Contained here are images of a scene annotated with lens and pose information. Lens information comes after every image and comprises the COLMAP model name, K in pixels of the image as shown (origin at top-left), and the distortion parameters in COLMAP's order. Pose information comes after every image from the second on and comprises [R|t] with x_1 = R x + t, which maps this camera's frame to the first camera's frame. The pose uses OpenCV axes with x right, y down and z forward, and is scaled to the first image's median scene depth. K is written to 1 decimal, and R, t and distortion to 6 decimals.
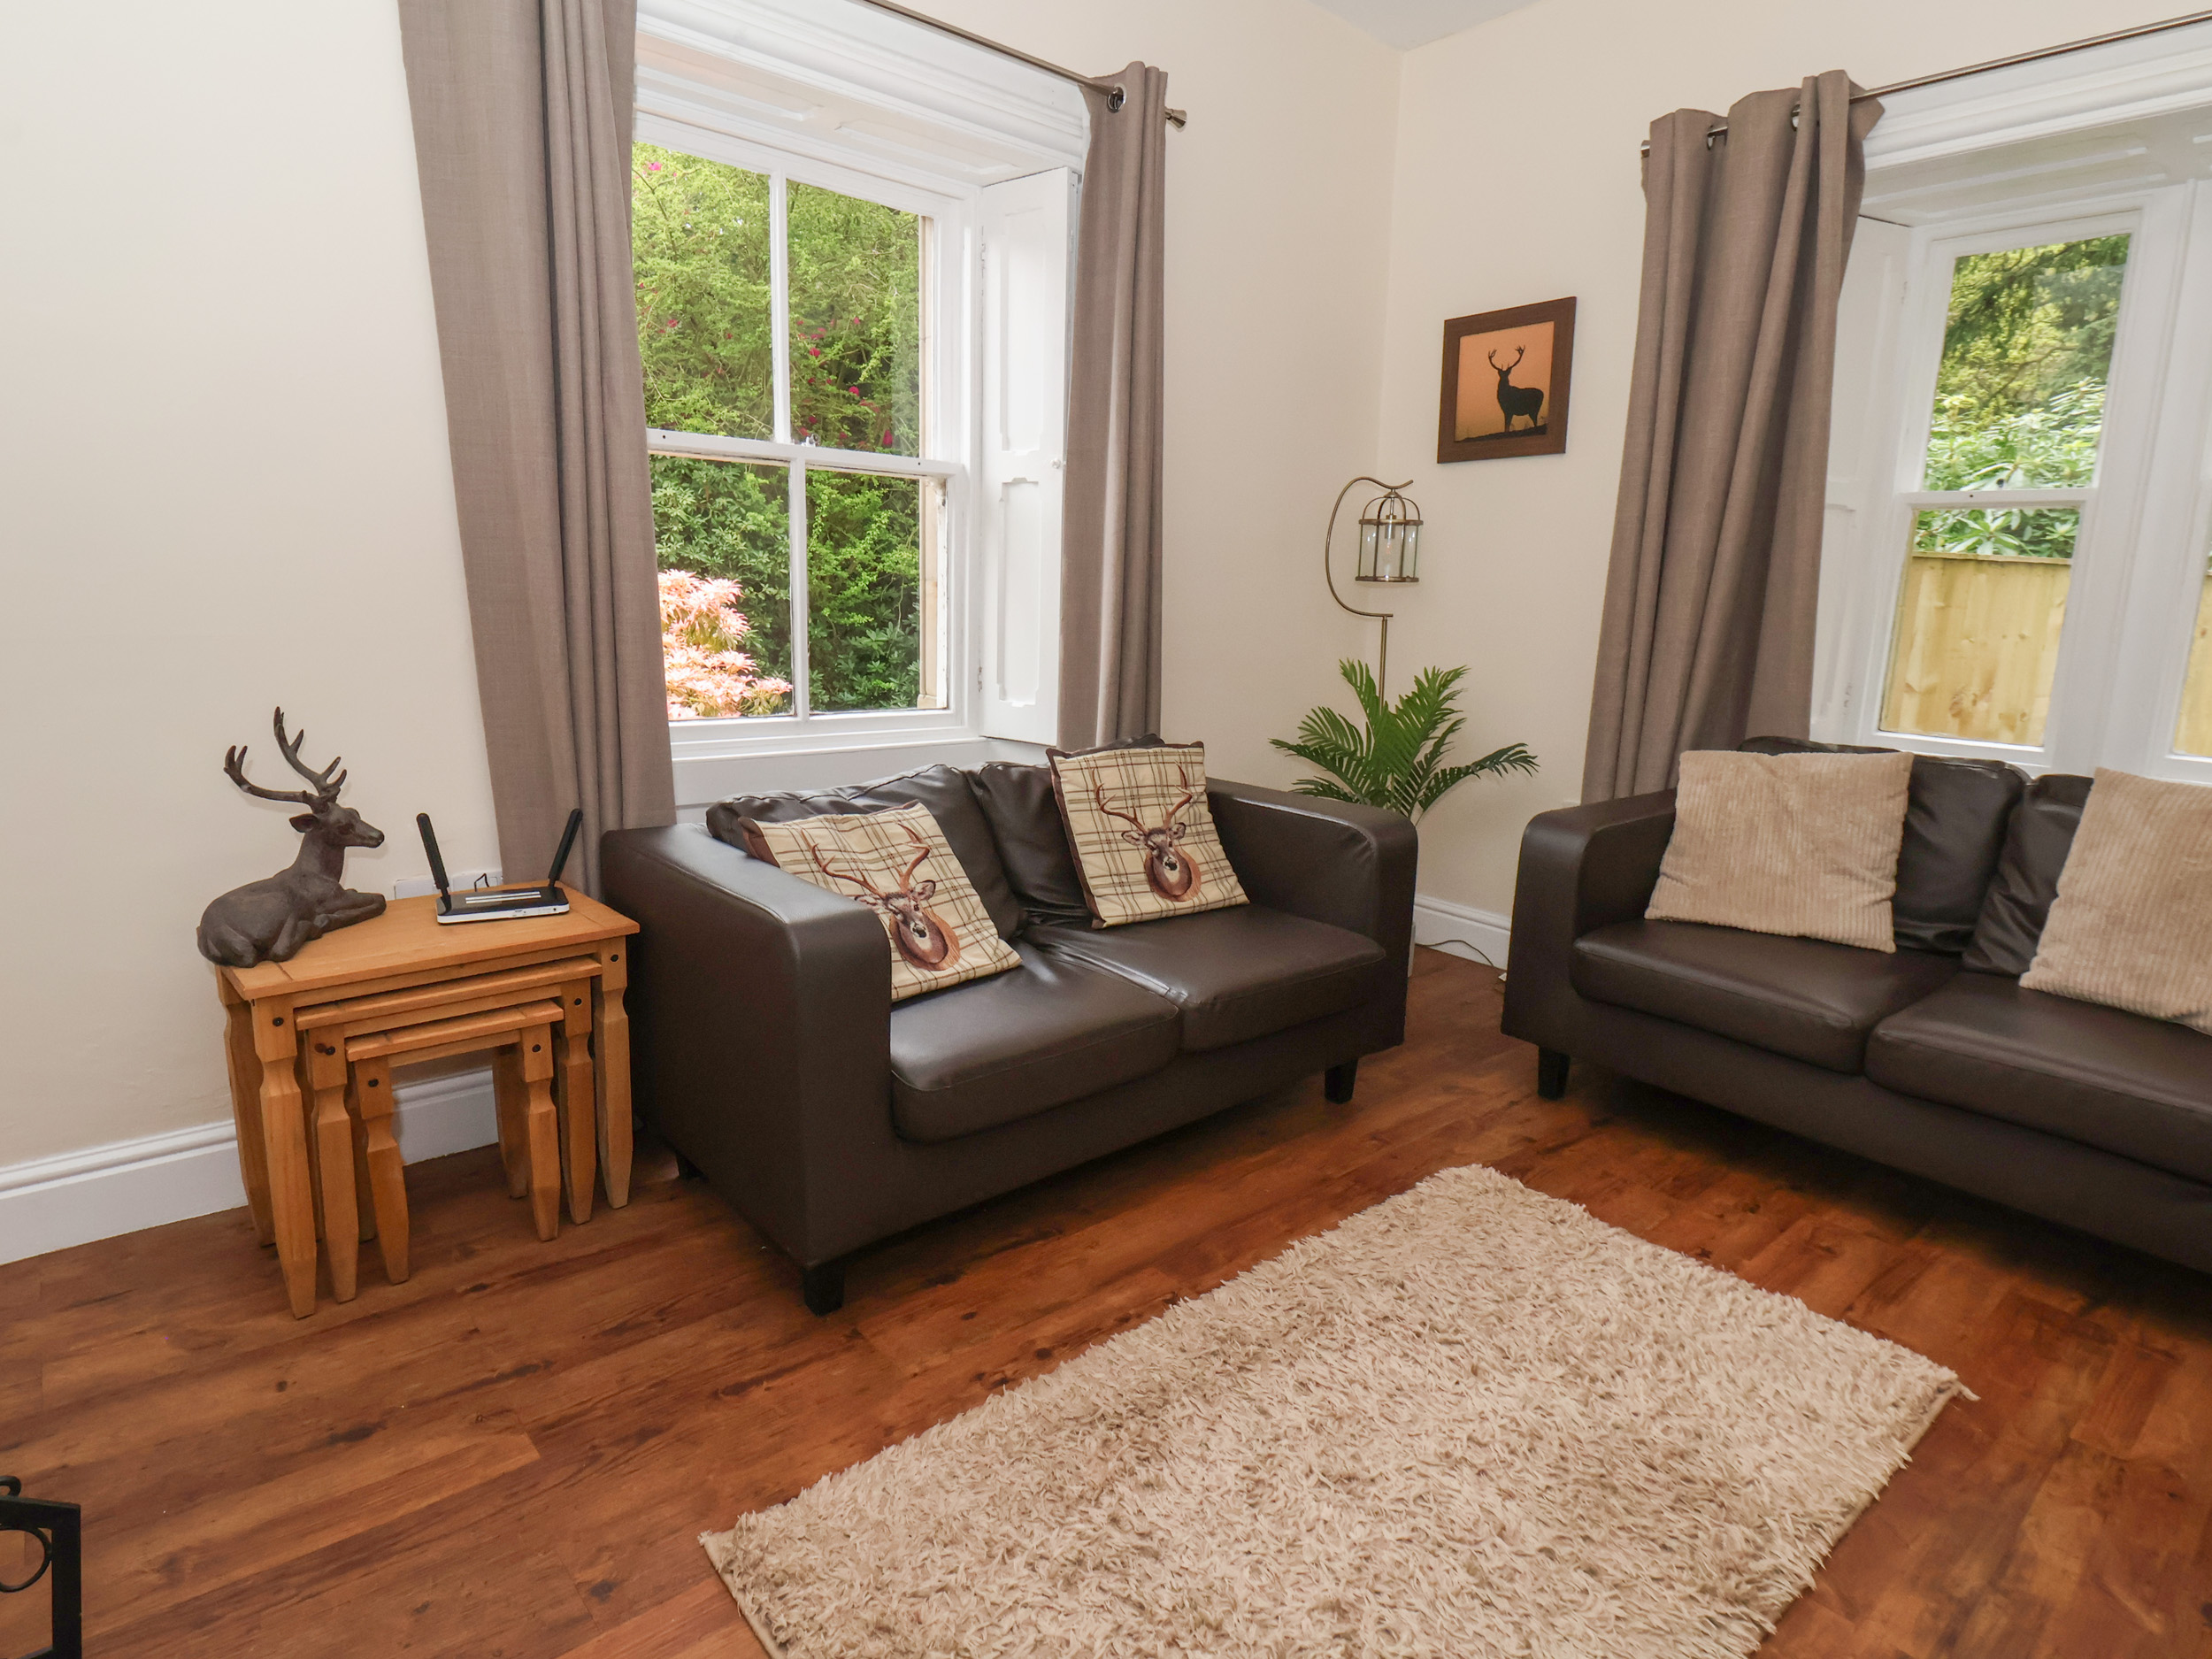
lens RADIAL K [[1206.7, 0, 1110.2], [0, 1206.7, 826.8], [0, 0, 1]] dist [0.001529, -0.010871]
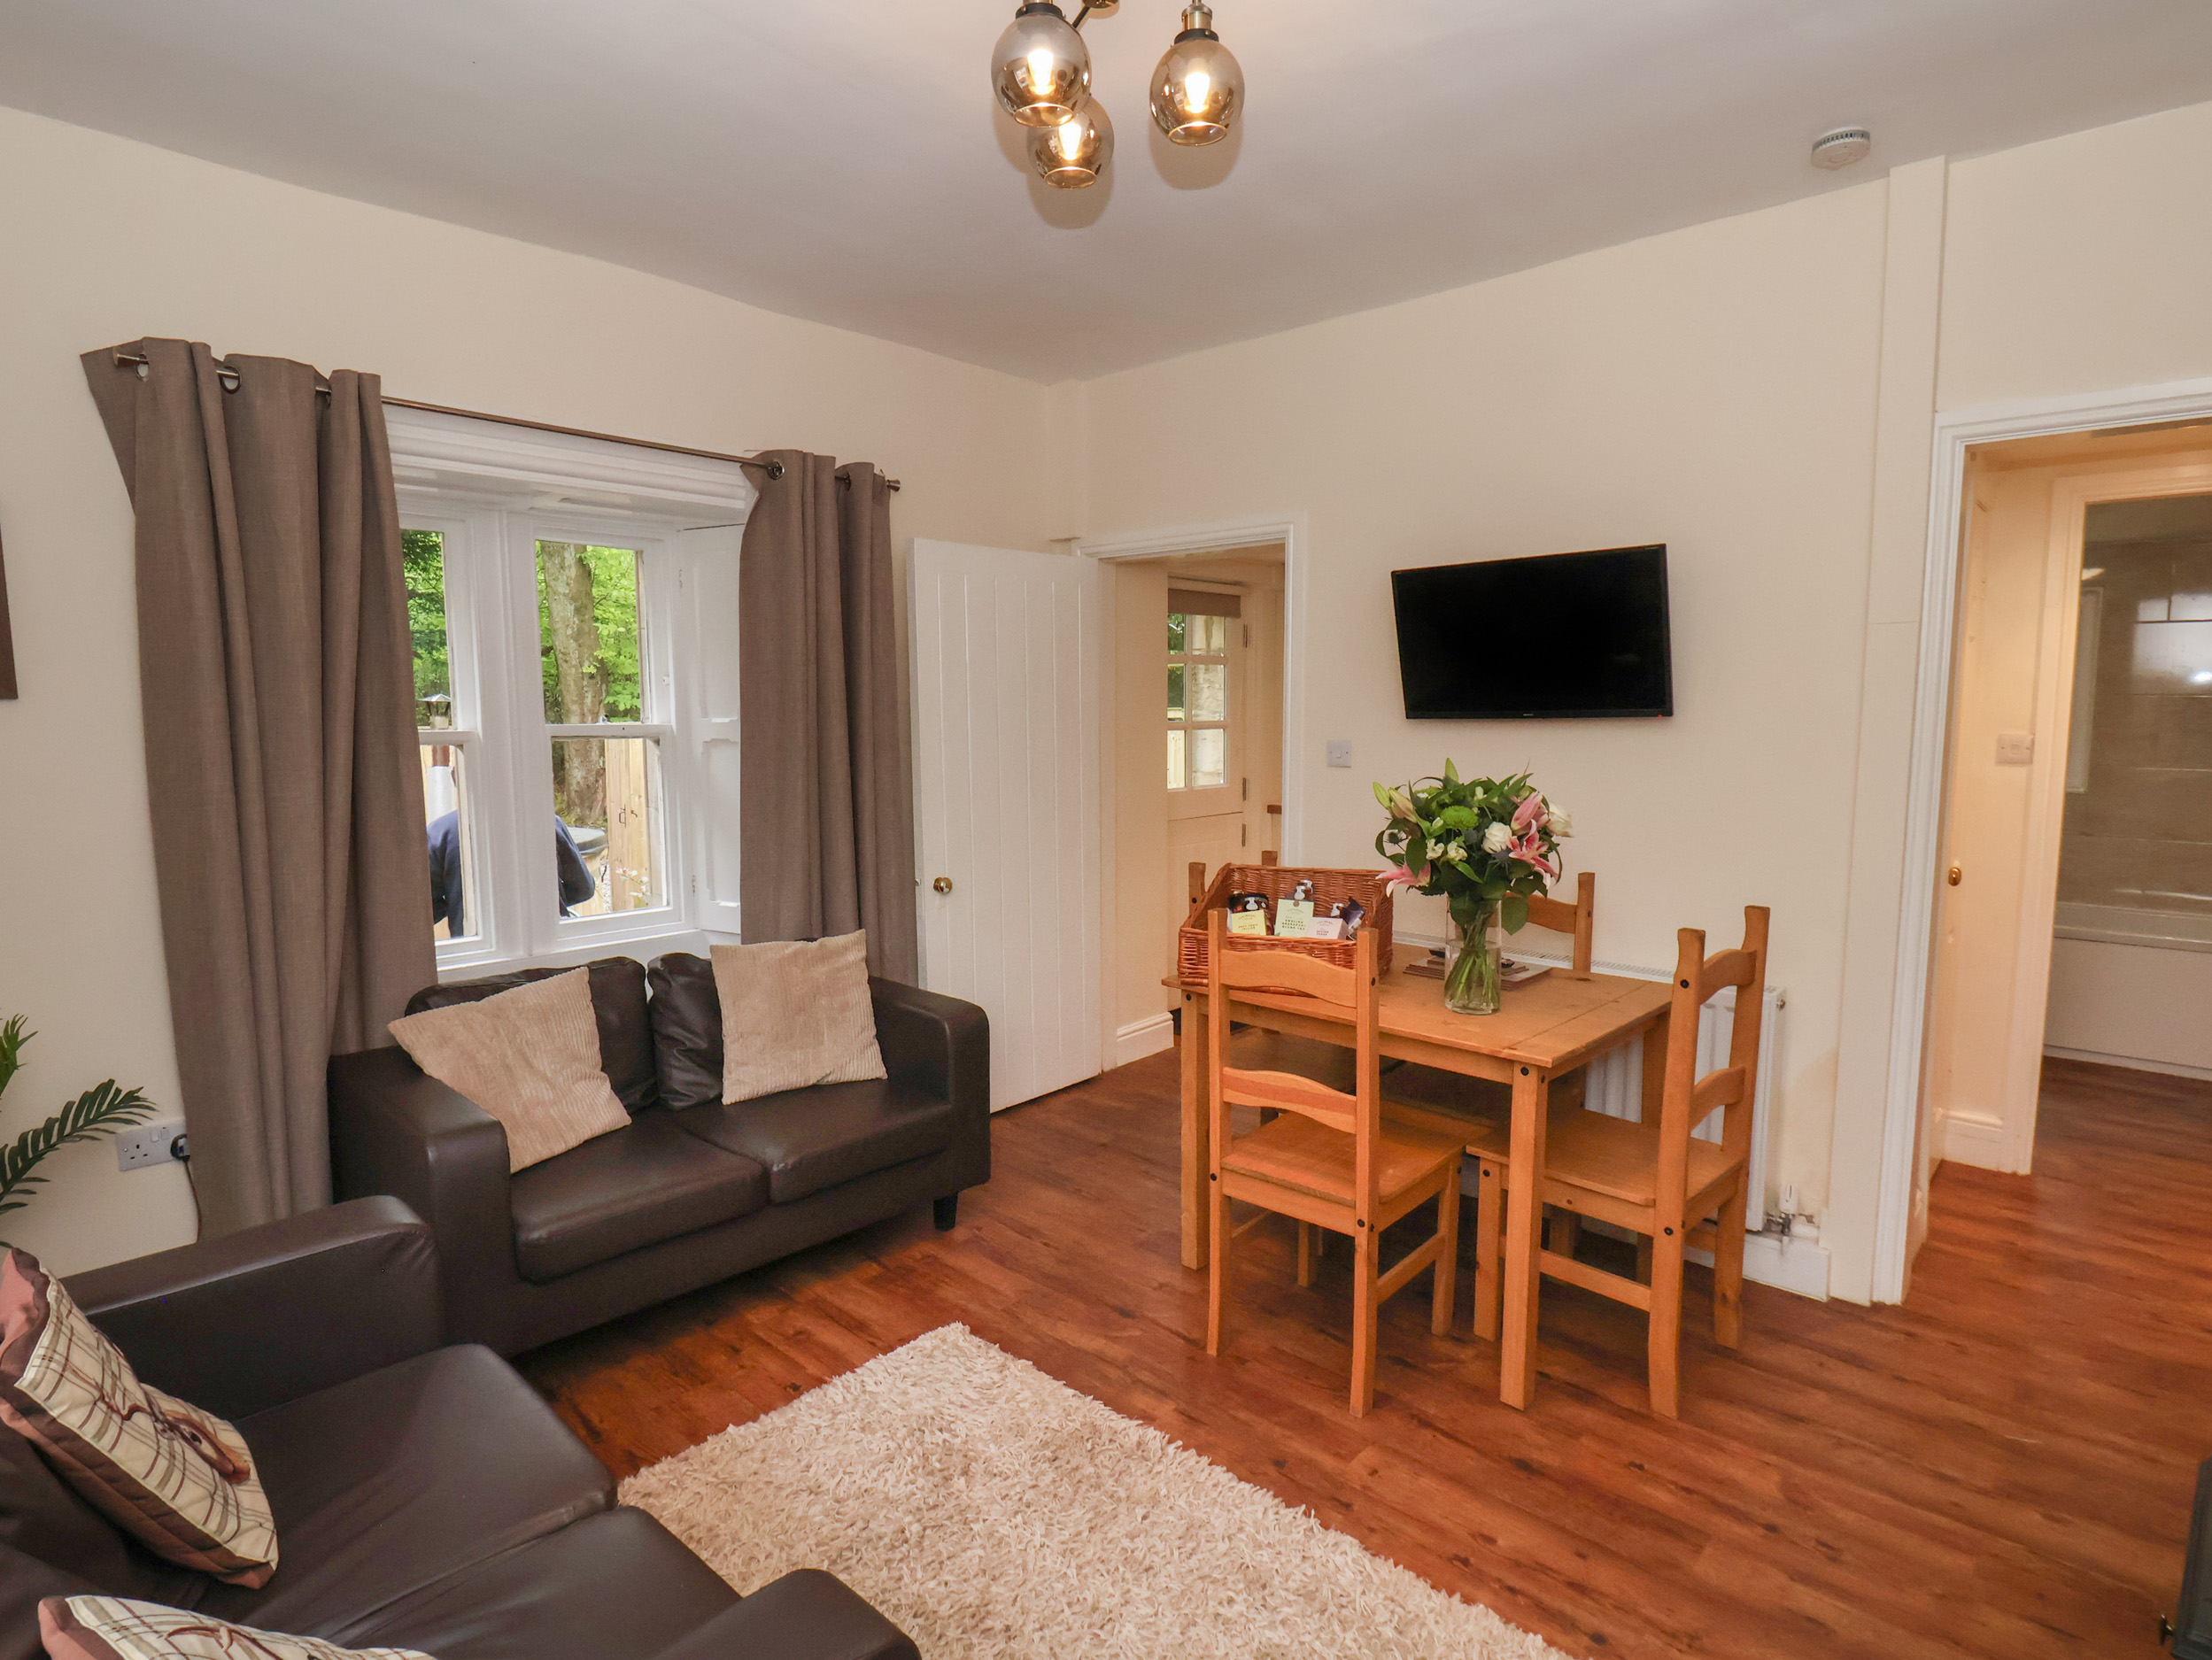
lens RADIAL K [[1160.2, 0, 1103.5], [0, 1160.2, 825.9], [0, 0, 1]] dist [-0.000349, -0.009424]
pose [[-0.109816, -0.122531, 0.986370, -0.659947], [0.191911, 0.971085, 0.141999, -0.322861], [-0.975249, 0.204889, -0.083126, 0.656964]]
